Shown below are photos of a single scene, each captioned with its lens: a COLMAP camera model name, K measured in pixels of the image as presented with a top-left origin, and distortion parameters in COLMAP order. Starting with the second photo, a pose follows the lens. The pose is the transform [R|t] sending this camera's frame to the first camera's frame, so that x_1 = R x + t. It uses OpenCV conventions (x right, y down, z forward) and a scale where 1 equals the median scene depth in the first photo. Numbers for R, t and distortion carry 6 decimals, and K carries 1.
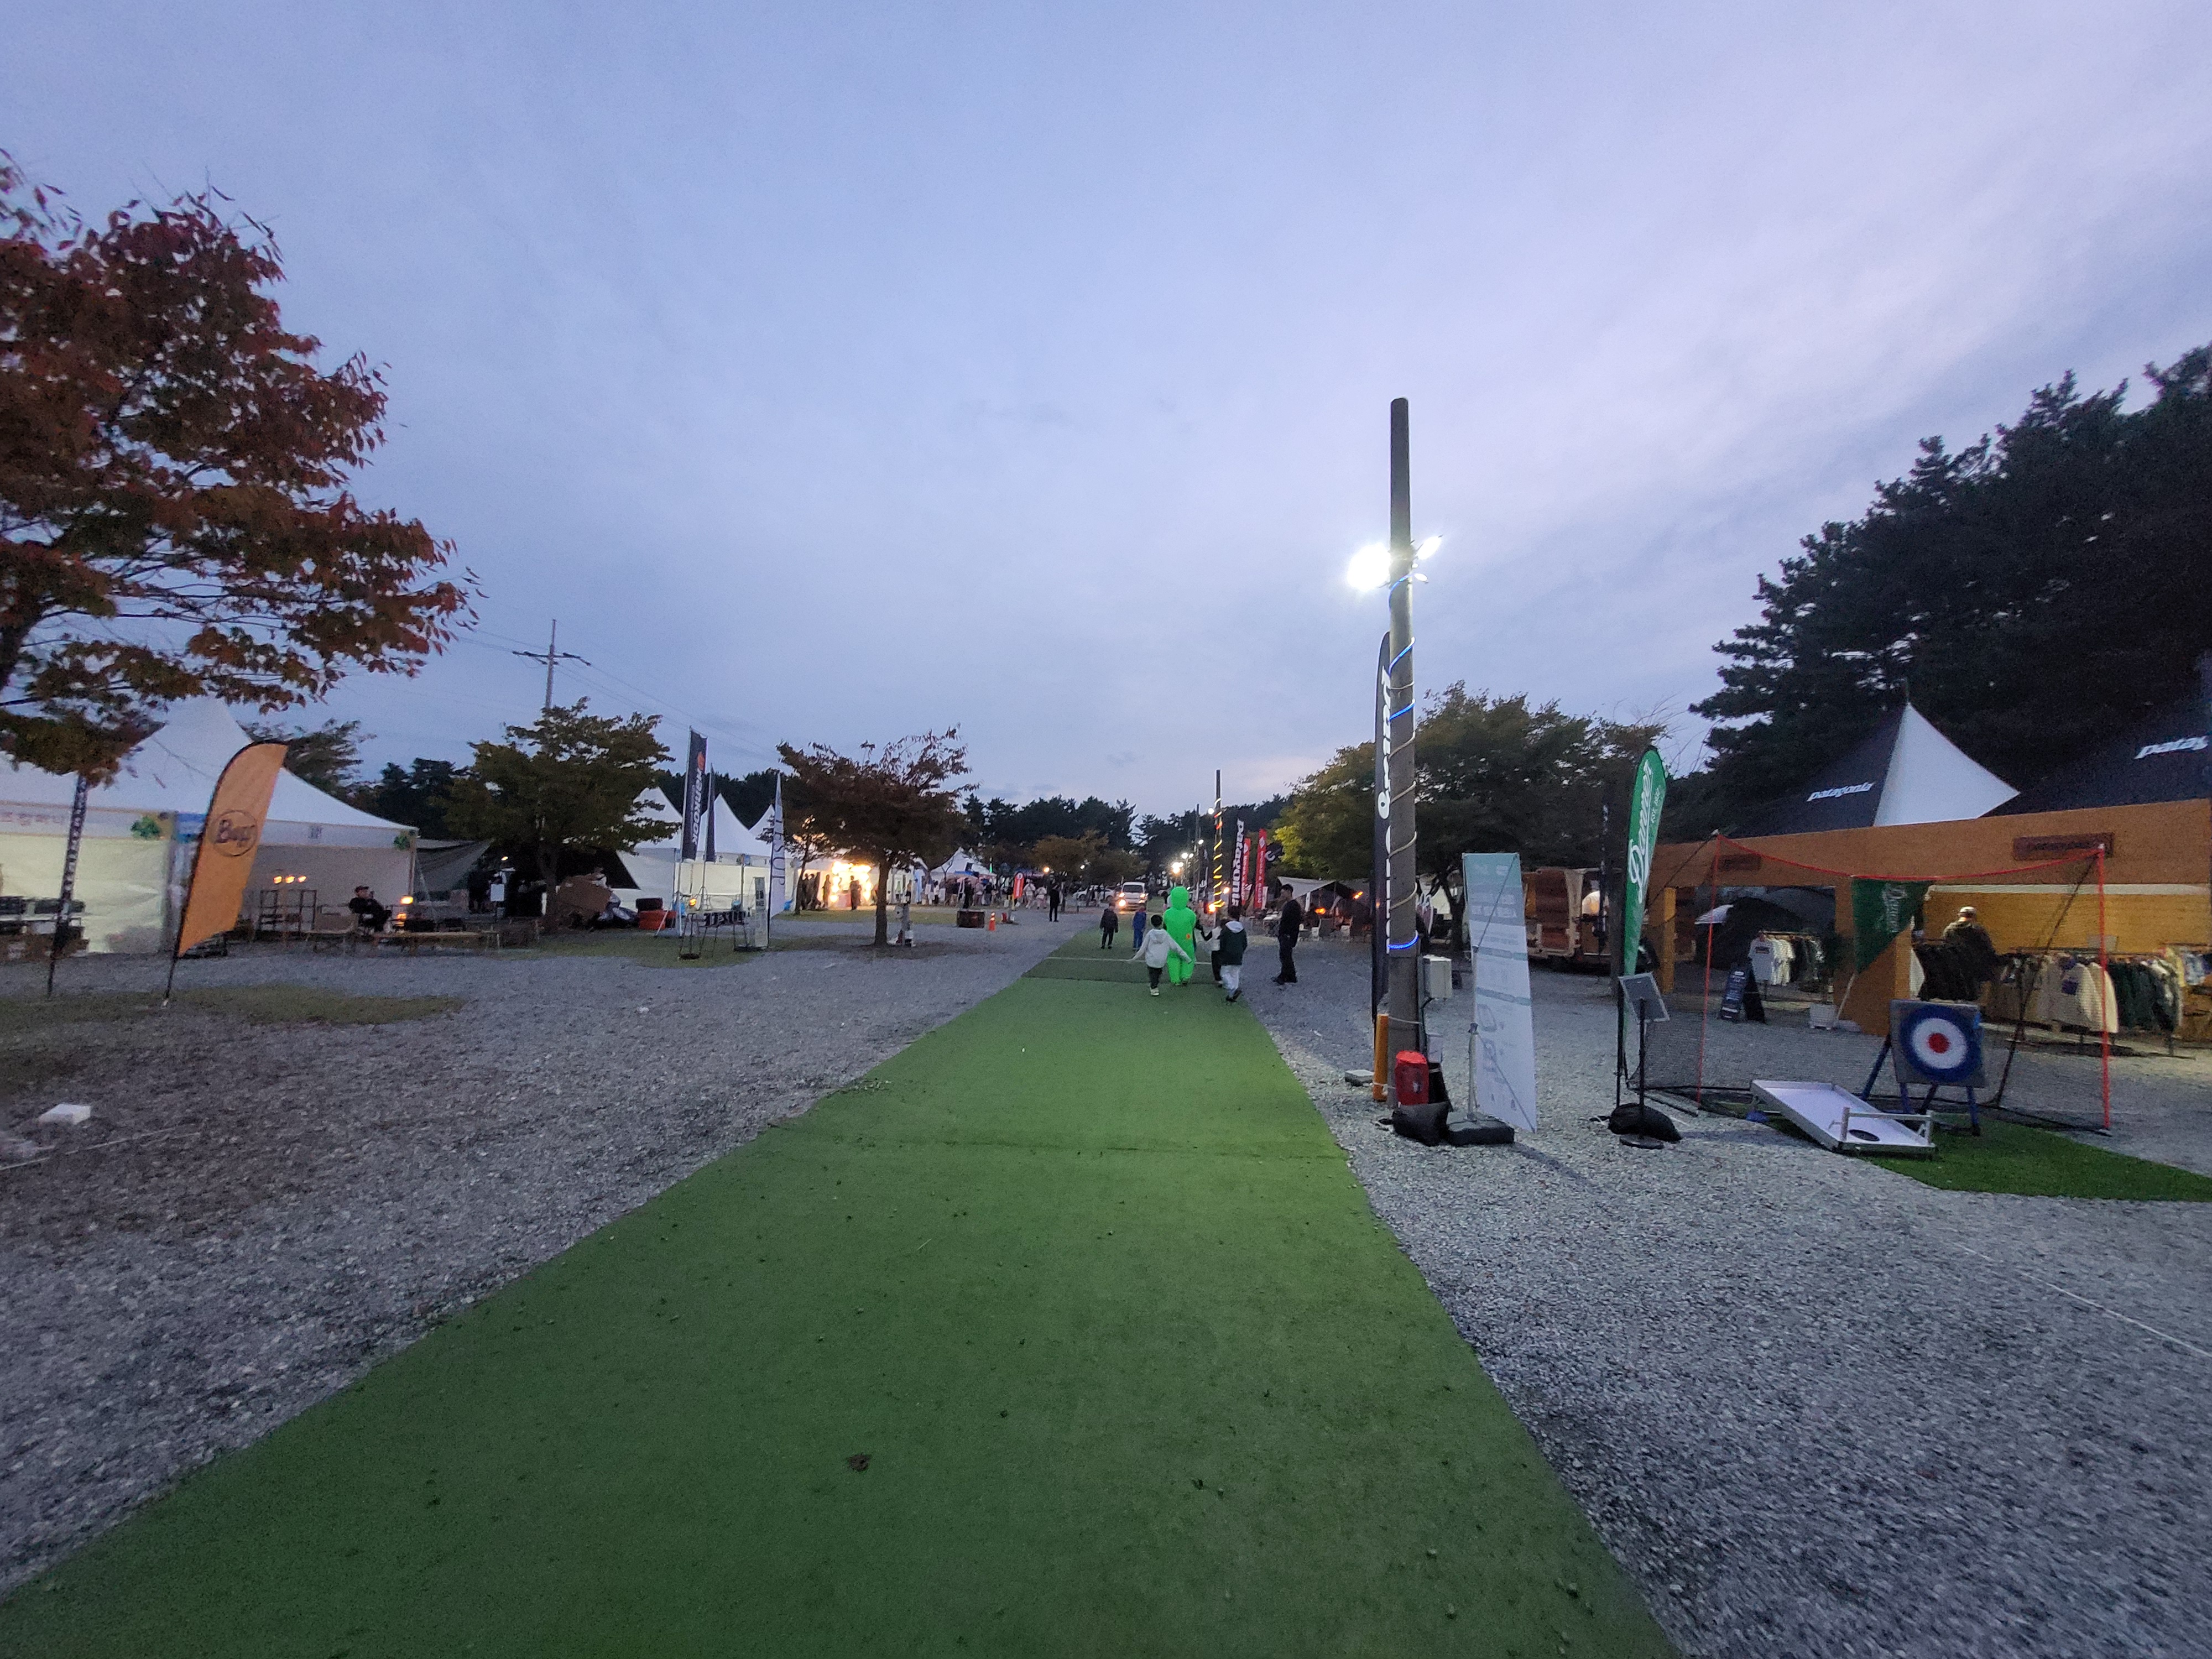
lens RADIAL K [[859.8, 0, 1110.5], [0, 859.8, 835.7], [0, 0, 1]] dist [-0.001979, 0.000268]
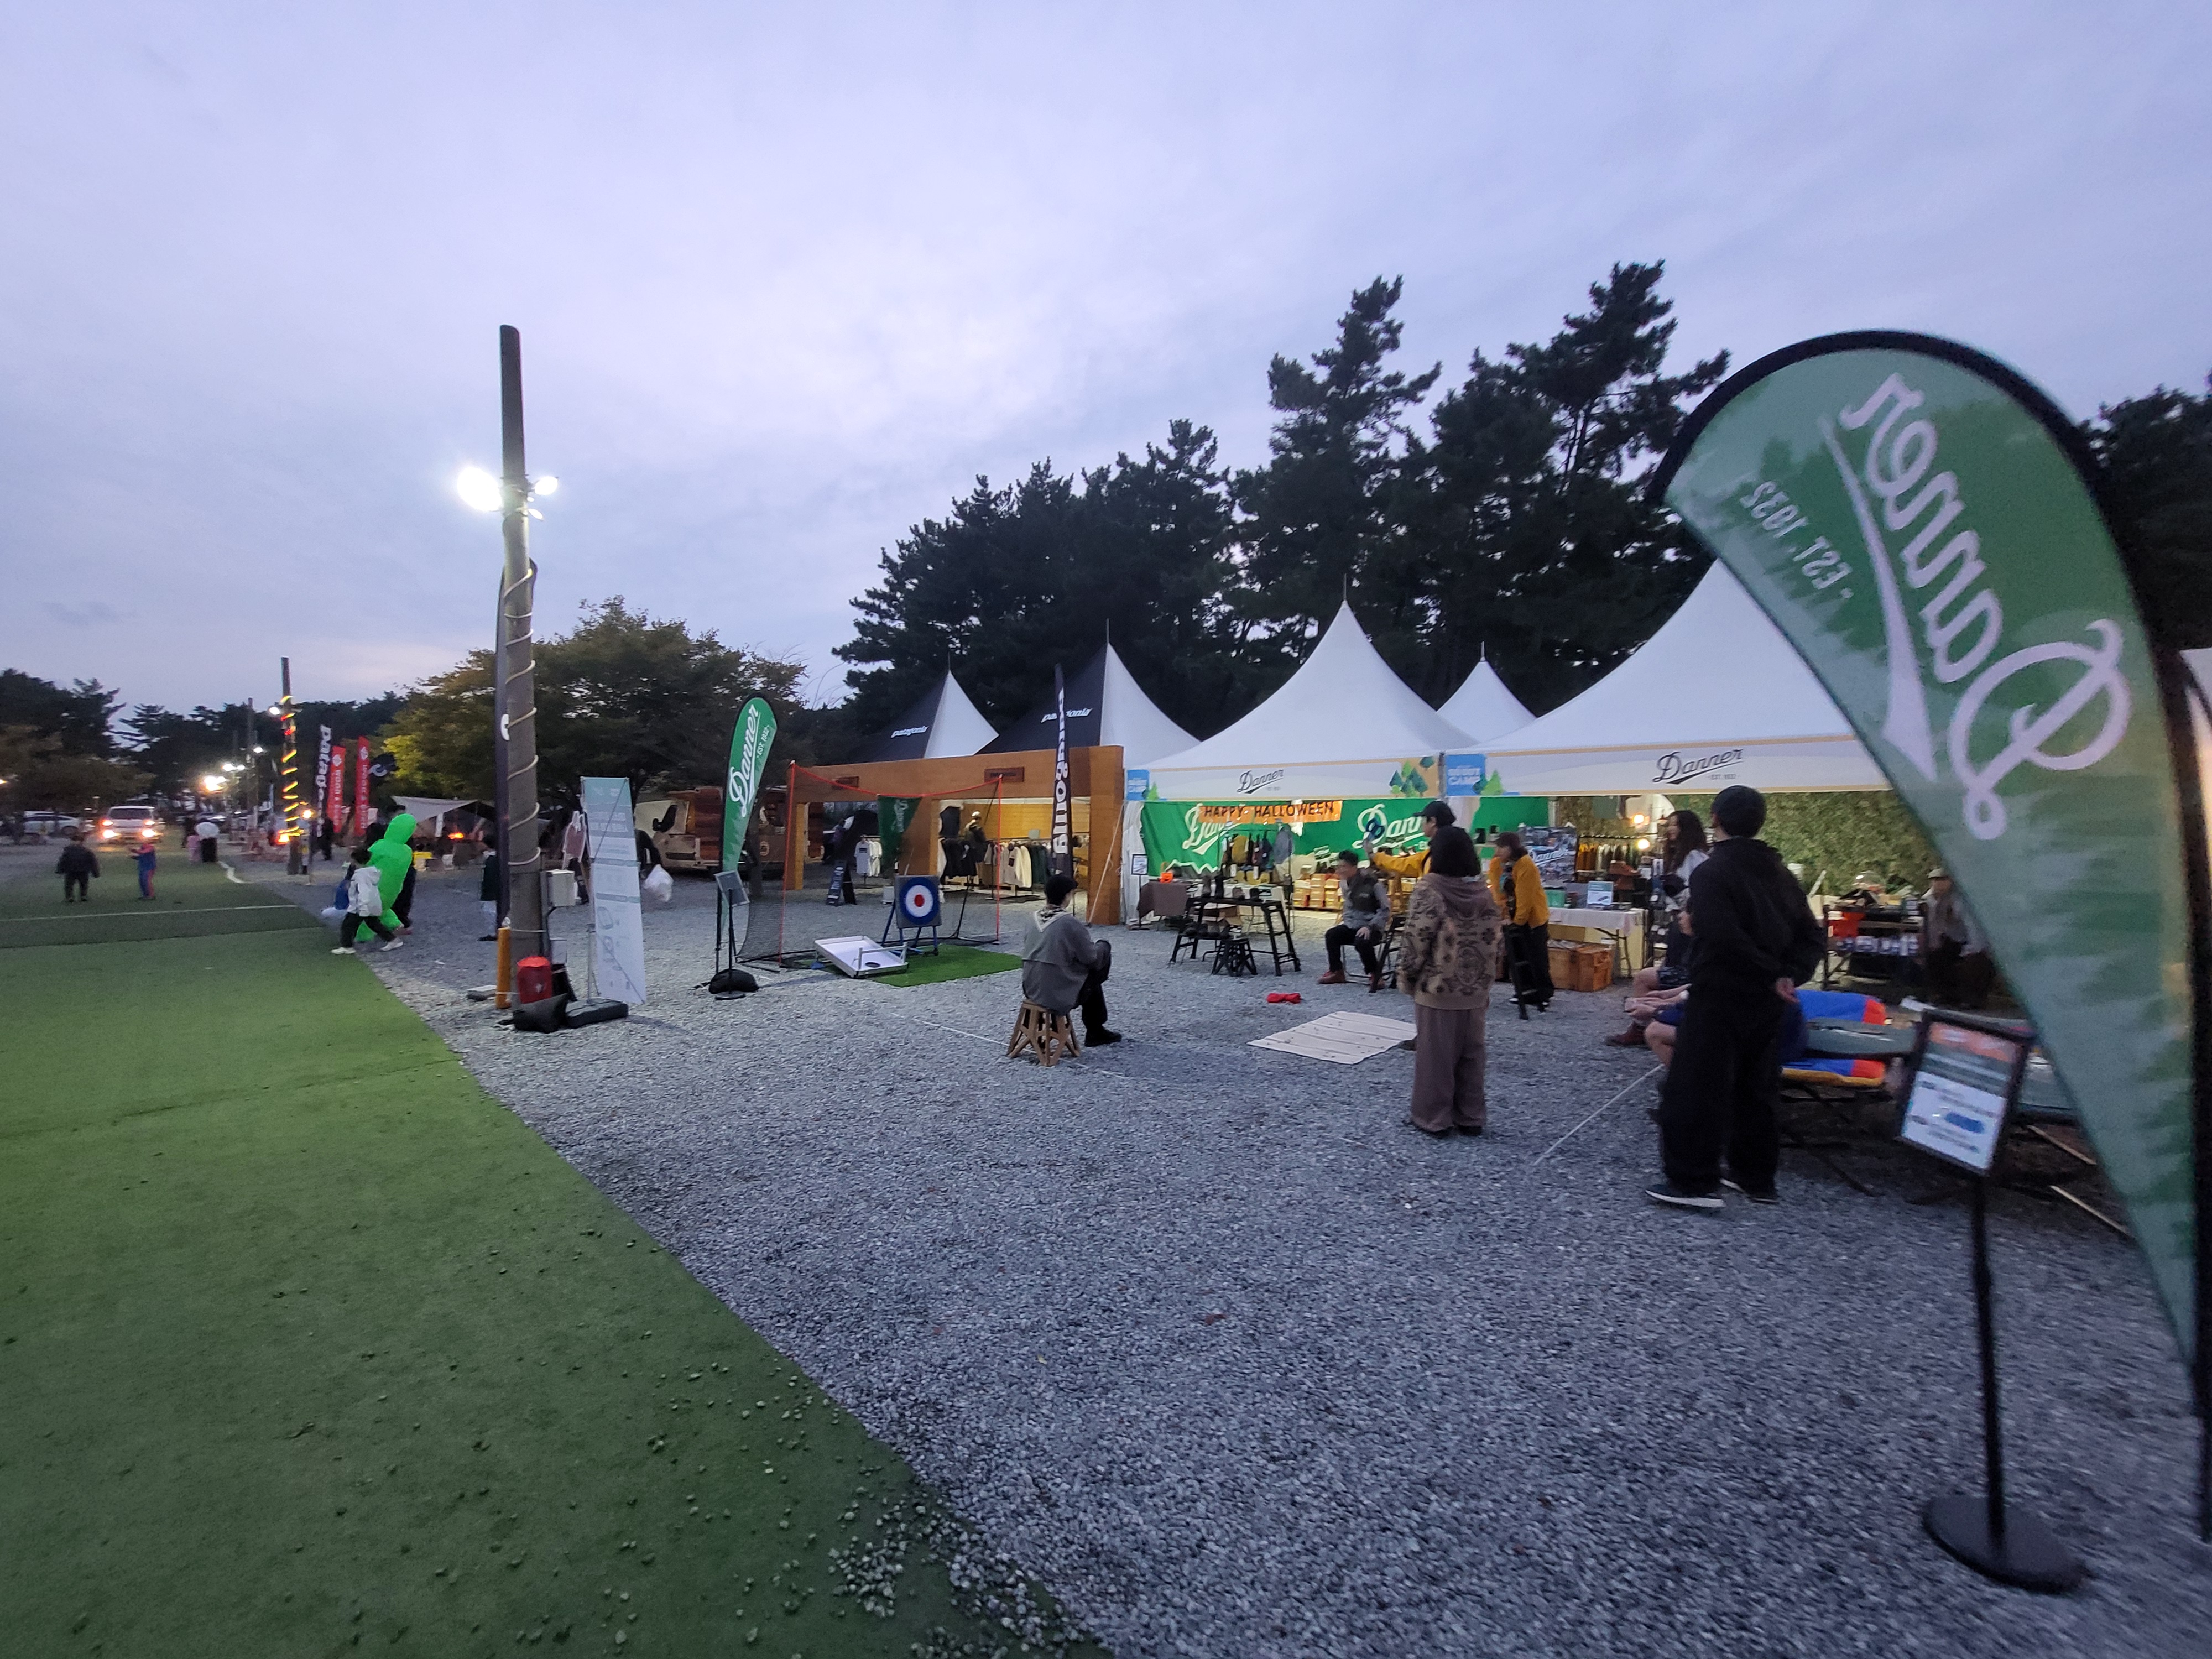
lens RADIAL K [[859.8, 0, 1110.5], [0, 859.8, 835.7], [0, 0, 1]] dist [-0.001979, 0.000268]
pose [[0.633765, -0.042753, 0.772343, -0.011567], [-0.031993, 0.996168, 0.081396, -0.007701], [-0.772864, -0.076296, 0.629969, -0.114899]]
